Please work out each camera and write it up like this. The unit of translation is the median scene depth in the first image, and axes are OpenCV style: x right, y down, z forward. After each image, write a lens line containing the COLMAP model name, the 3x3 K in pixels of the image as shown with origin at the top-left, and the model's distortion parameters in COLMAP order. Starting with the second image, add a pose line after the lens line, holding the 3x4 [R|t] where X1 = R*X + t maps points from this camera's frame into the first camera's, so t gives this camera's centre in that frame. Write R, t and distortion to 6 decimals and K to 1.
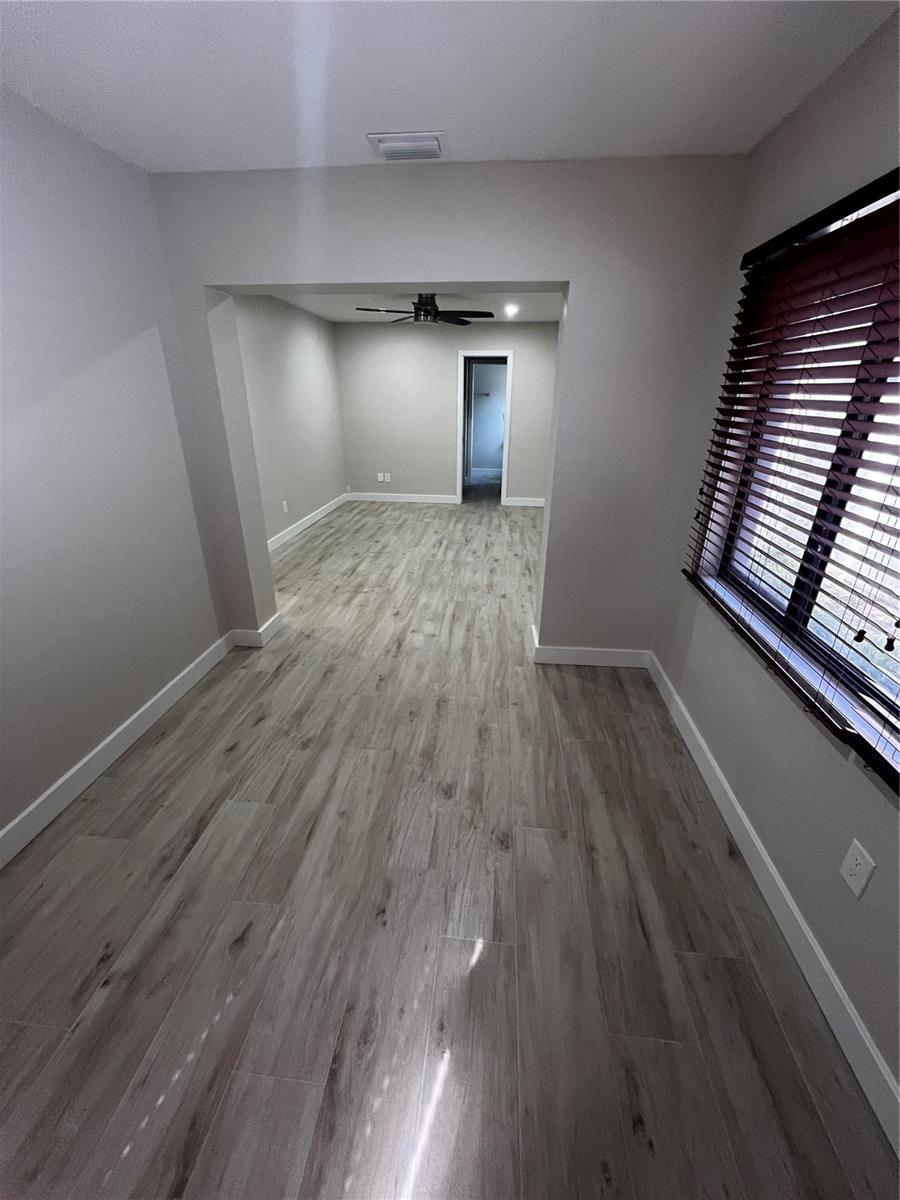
lens RADIAL K [[487.2, 0, 450.0], [0, 487.2, 600.0], [0, 0, 1]] dist [-0.002254, -0.000146]
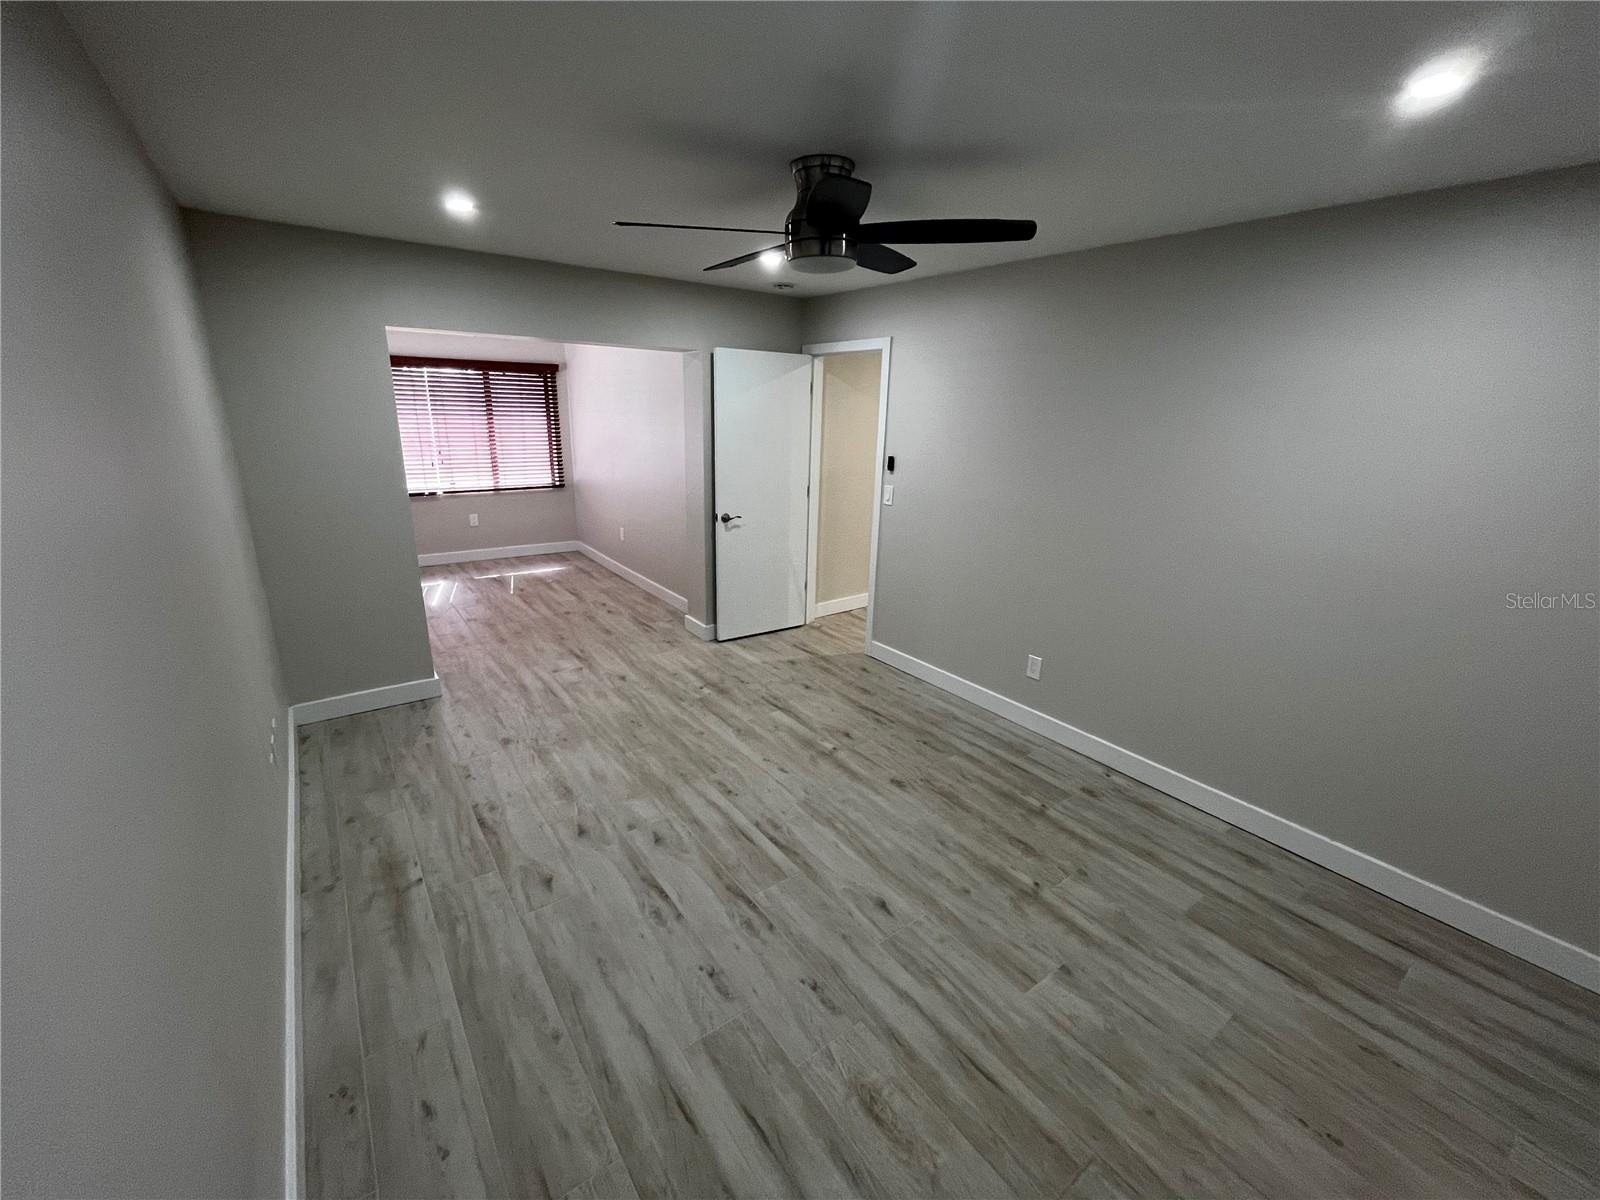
lens RADIAL K [[649.6, 0, 800.0], [0, 649.6, 600.0], [0, 0, 1]] dist [-0.002254, -0.000146]
pose [[-0.739096, 0.163755, -0.653392, 0.344395], [-0.296347, 0.792036, 0.533721, -0.703982], [0.604909, 0.588102, -0.536862, 1.564813]]
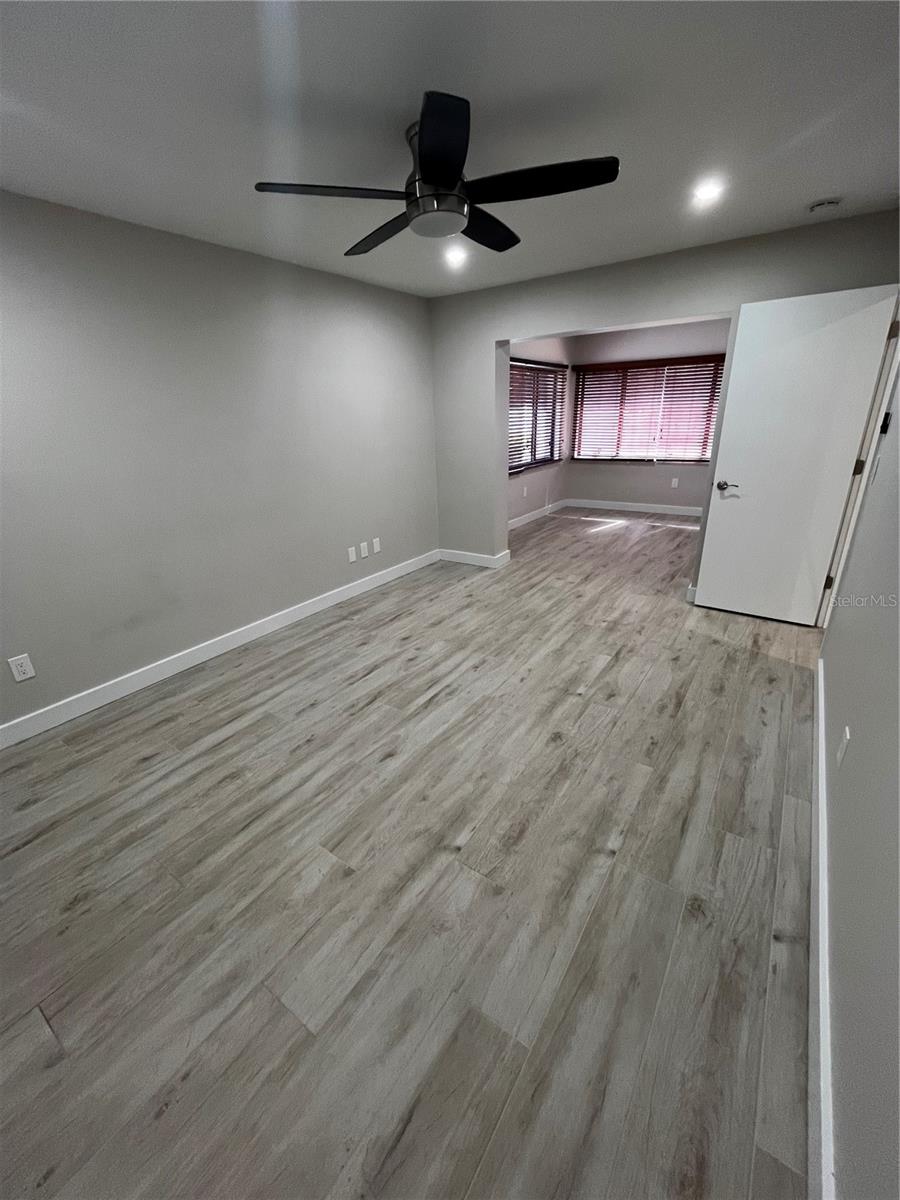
lens RADIAL K [[487.2, 0, 450.0], [0, 487.2, 600.0], [0, 0, 1]] dist [-0.002254, -0.000146]
pose [[-0.872938, -0.156719, 0.461972, -0.333395], [0.214109, 0.727824, 0.651483, -0.683642], [-0.438334, 0.667617, -0.601790, 1.646320]]
